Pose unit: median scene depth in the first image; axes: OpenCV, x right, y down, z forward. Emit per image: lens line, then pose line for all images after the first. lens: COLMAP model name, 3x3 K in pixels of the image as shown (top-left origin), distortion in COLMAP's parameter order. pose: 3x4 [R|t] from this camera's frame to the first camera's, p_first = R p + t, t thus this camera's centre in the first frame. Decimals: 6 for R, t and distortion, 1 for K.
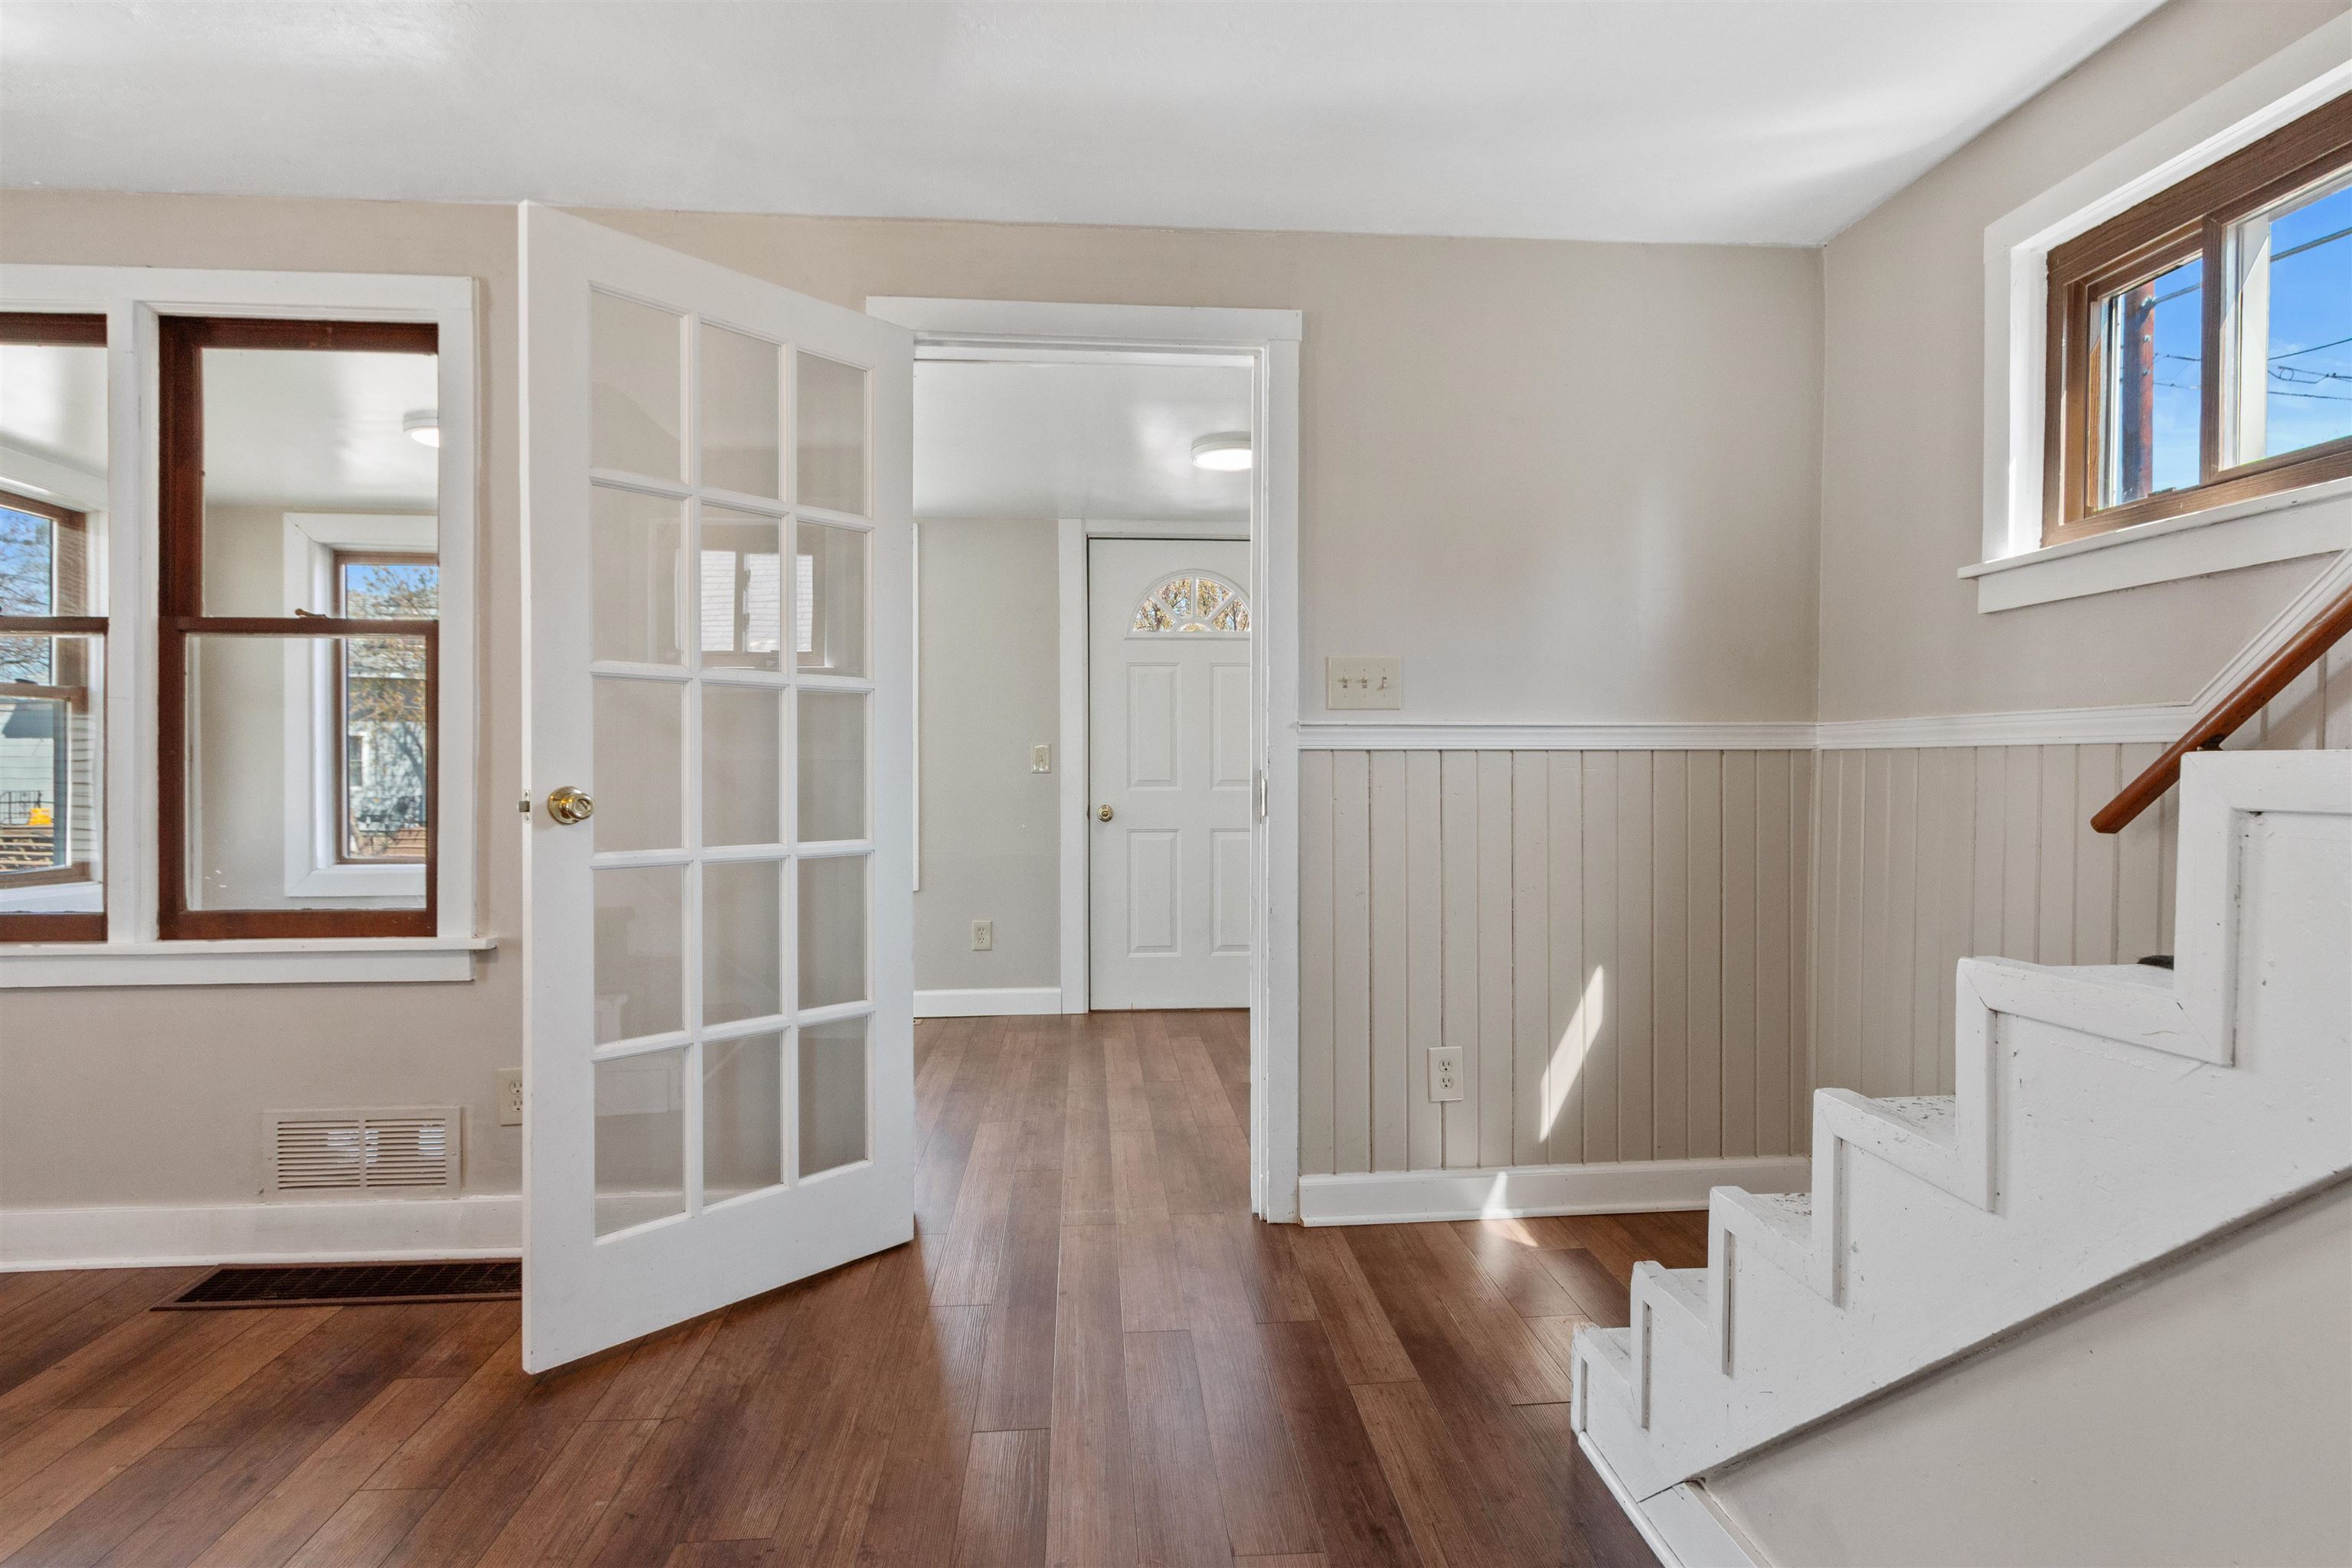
lens RADIAL K [[1248.8, 0, 1180.2], [0, 1248.8, 782.4], [0, 0, 1]] dist [0.005008, -0.000423]
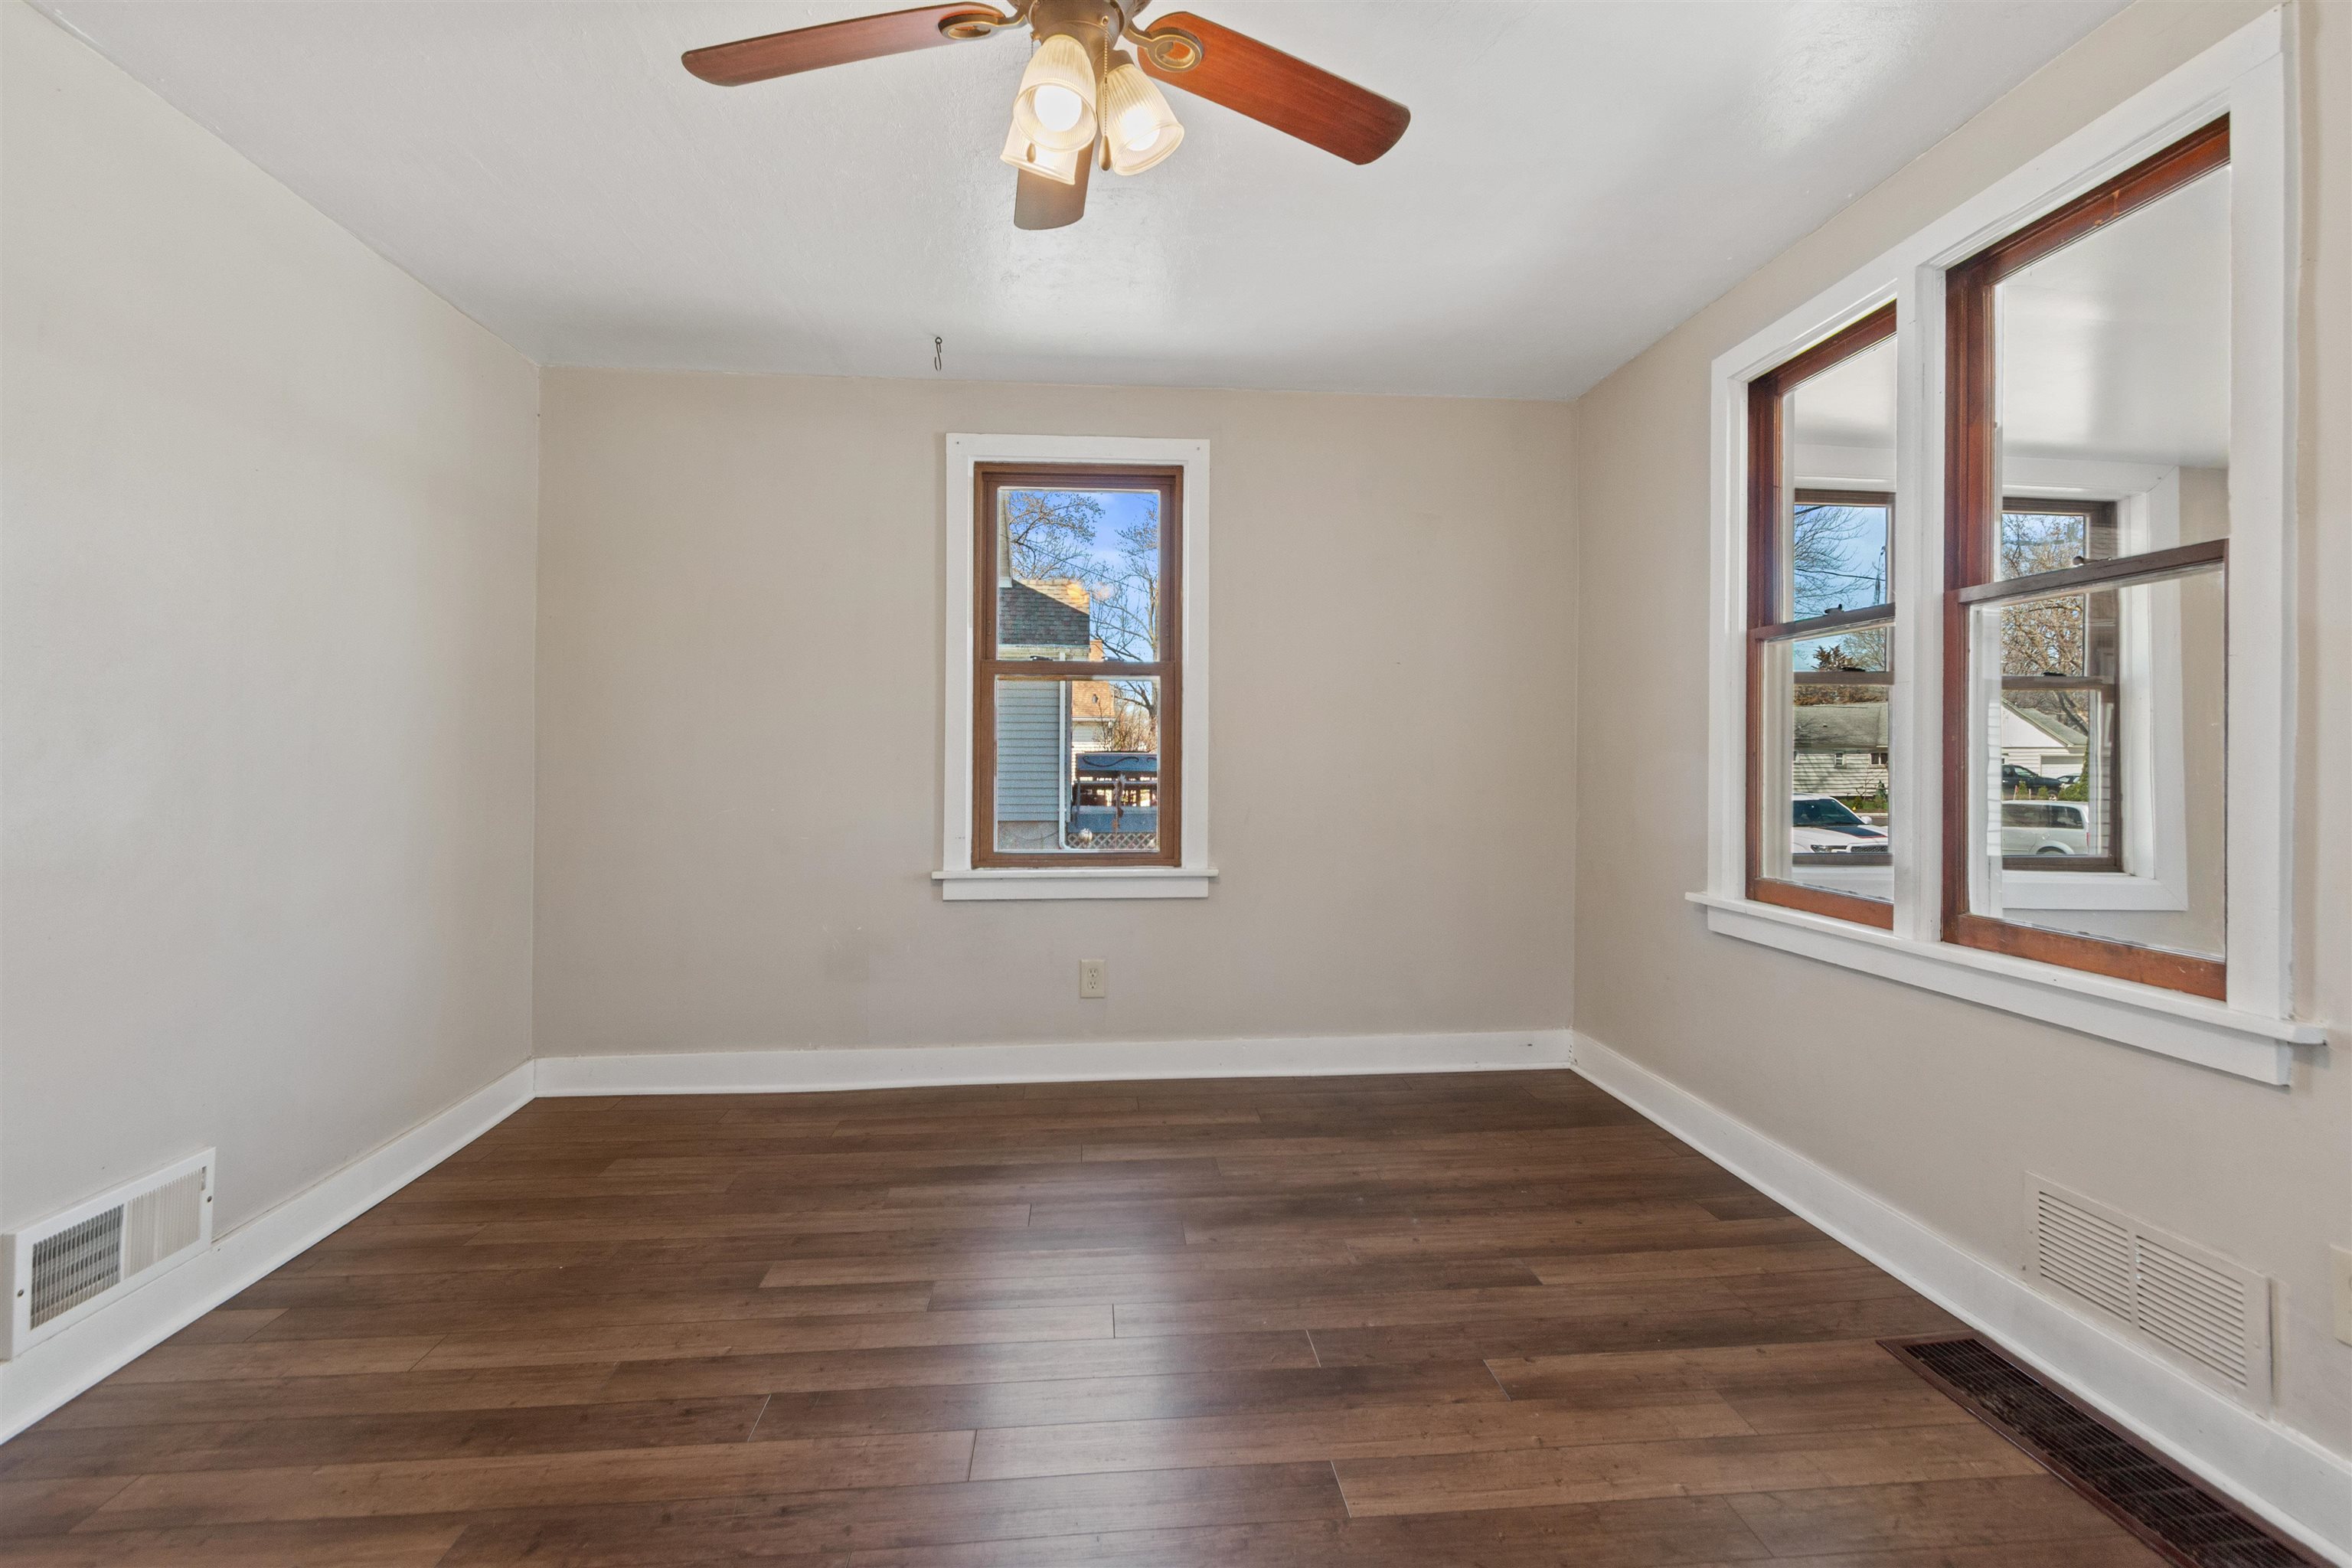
lens RADIAL K [[1106.5, 0, 1176.6], [0, 1106.5, 742.4], [0, 0, 1]] dist [0.007865, -0.001234]
pose [[0.009239, -0.012973, -0.999873, 0.000521], [-0.014122, 0.999814, -0.013103, -0.002680], [0.999858, 0.014241, 0.009054, 0.435117]]
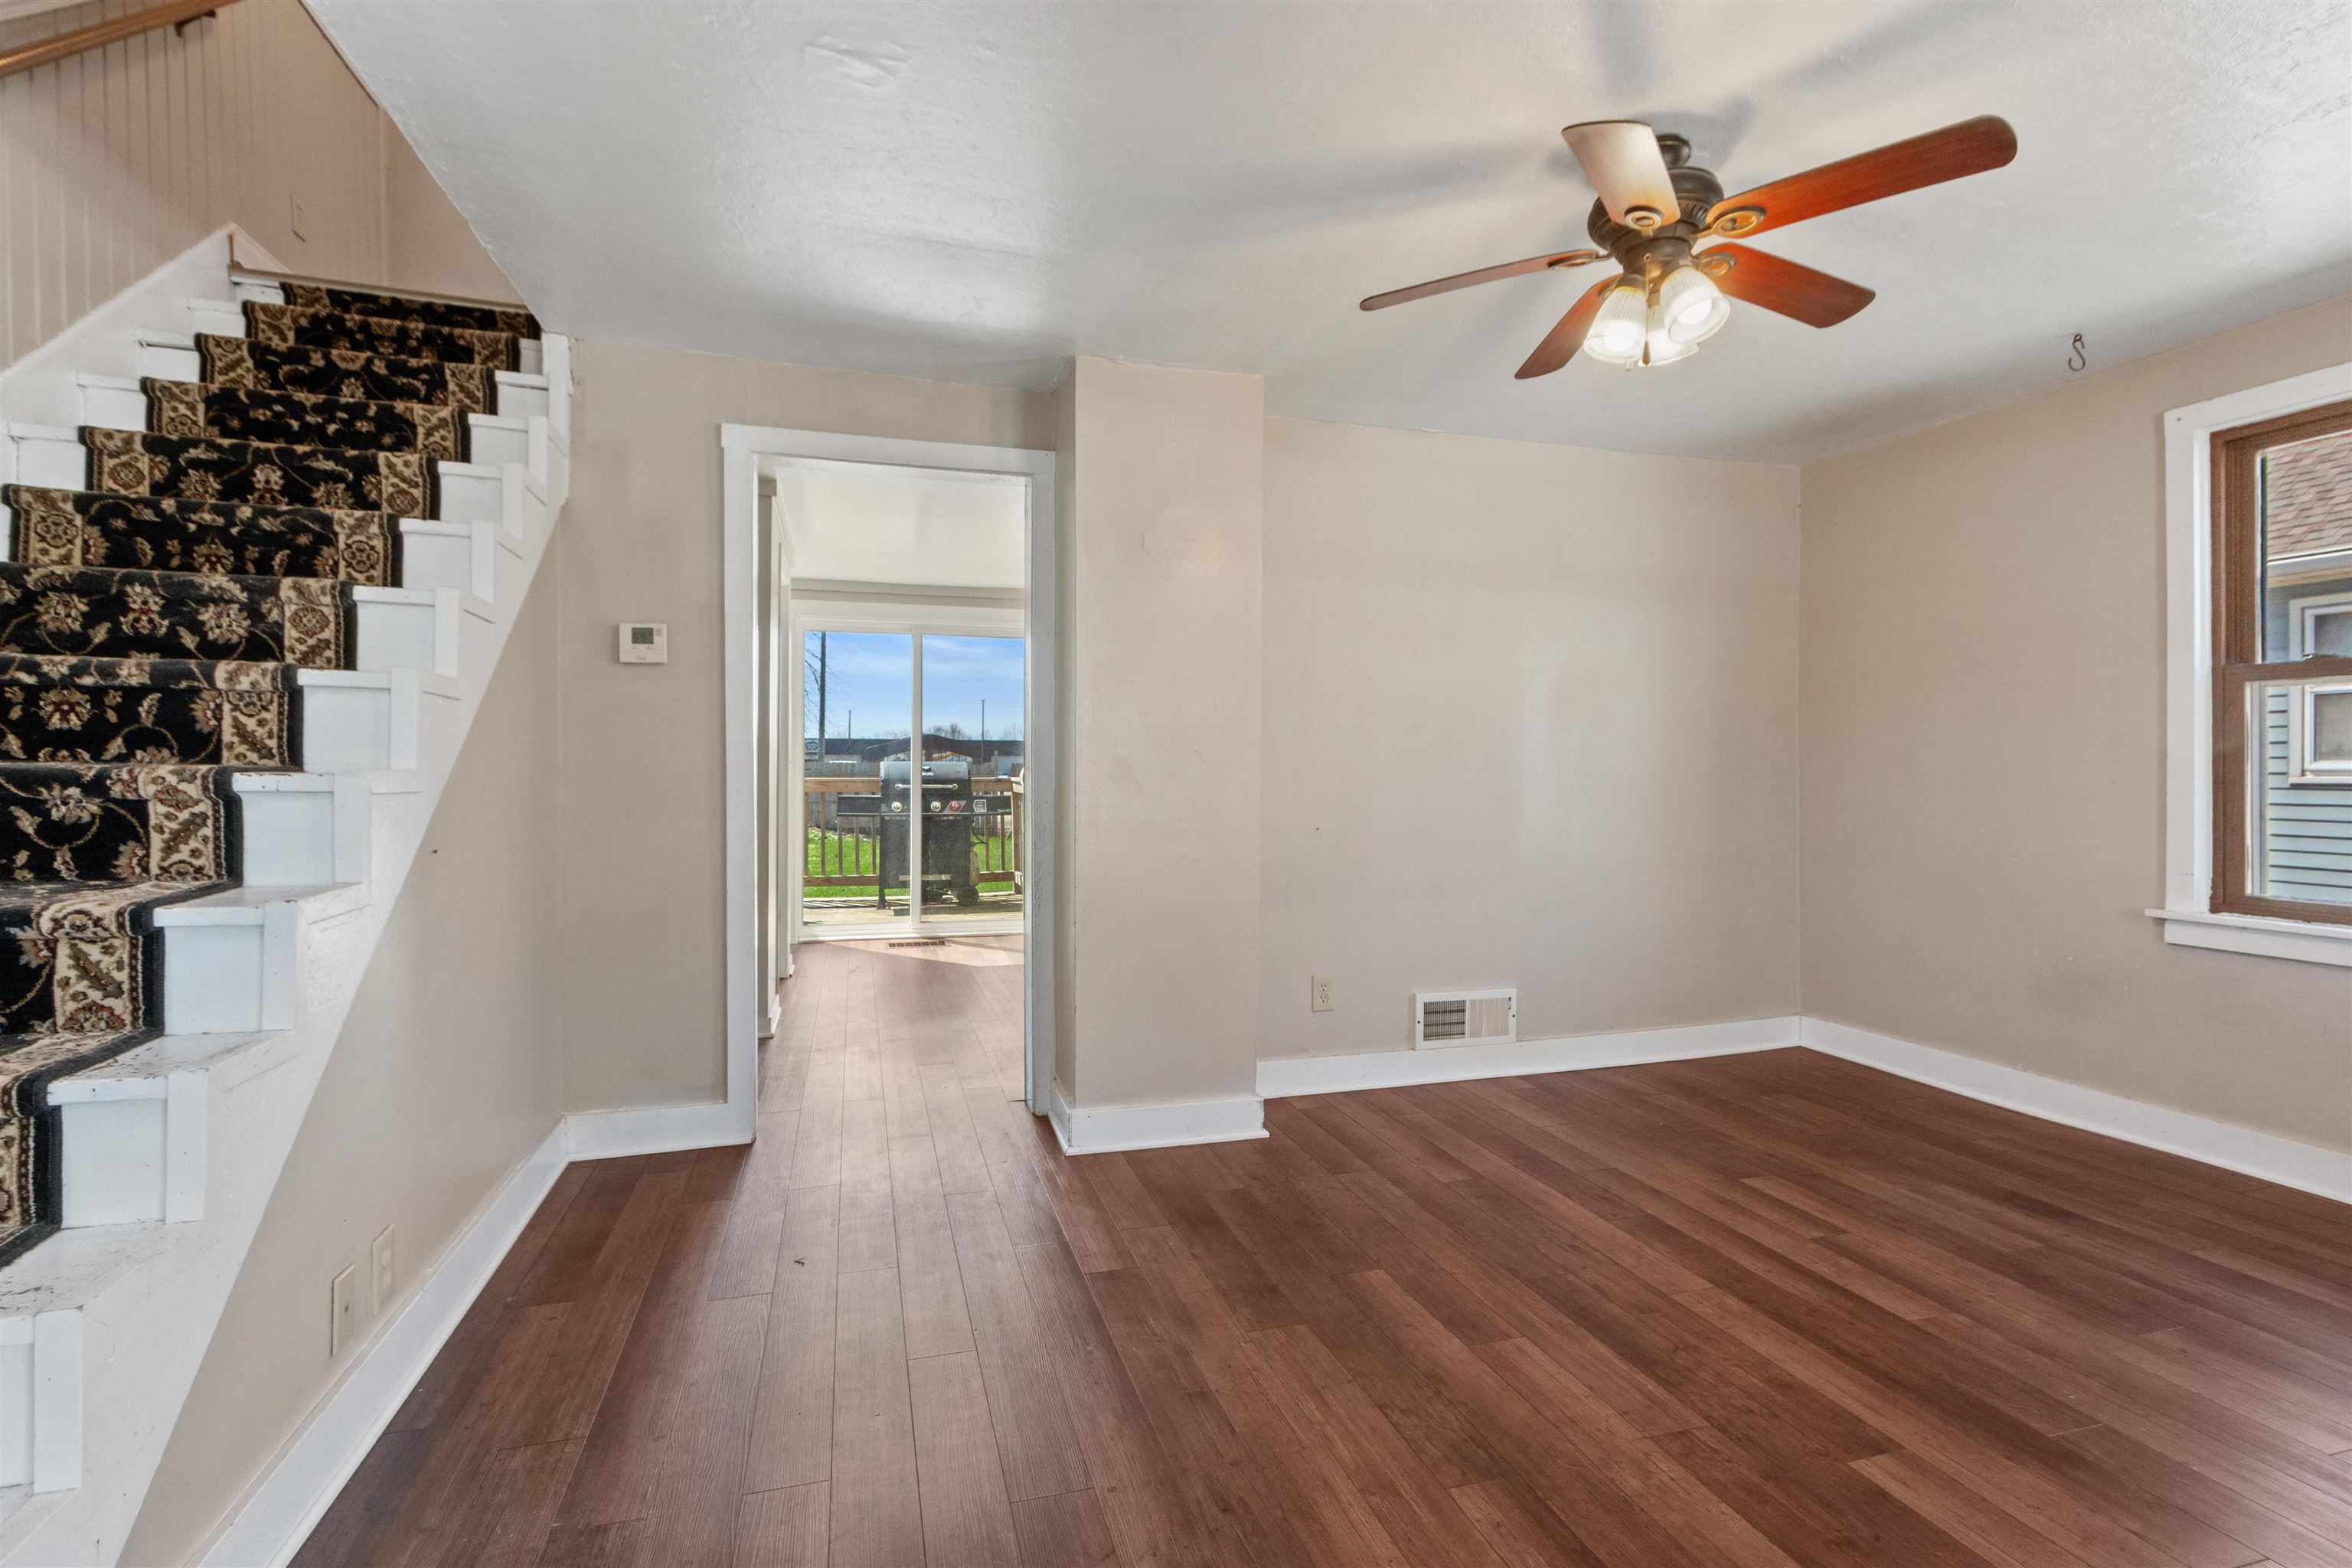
lens RADIAL K [[1097.4, 0, 1187.3], [0, 1097.4, 782.7], [0, 0, 1]] dist [0.000930, 0.000044]
pose [[-0.975354, 0.000409, -0.220644, -0.064471], [-0.005562, 0.999635, 0.026443, -0.022126], [0.220575, 0.027019, -0.974996, 1.081899]]
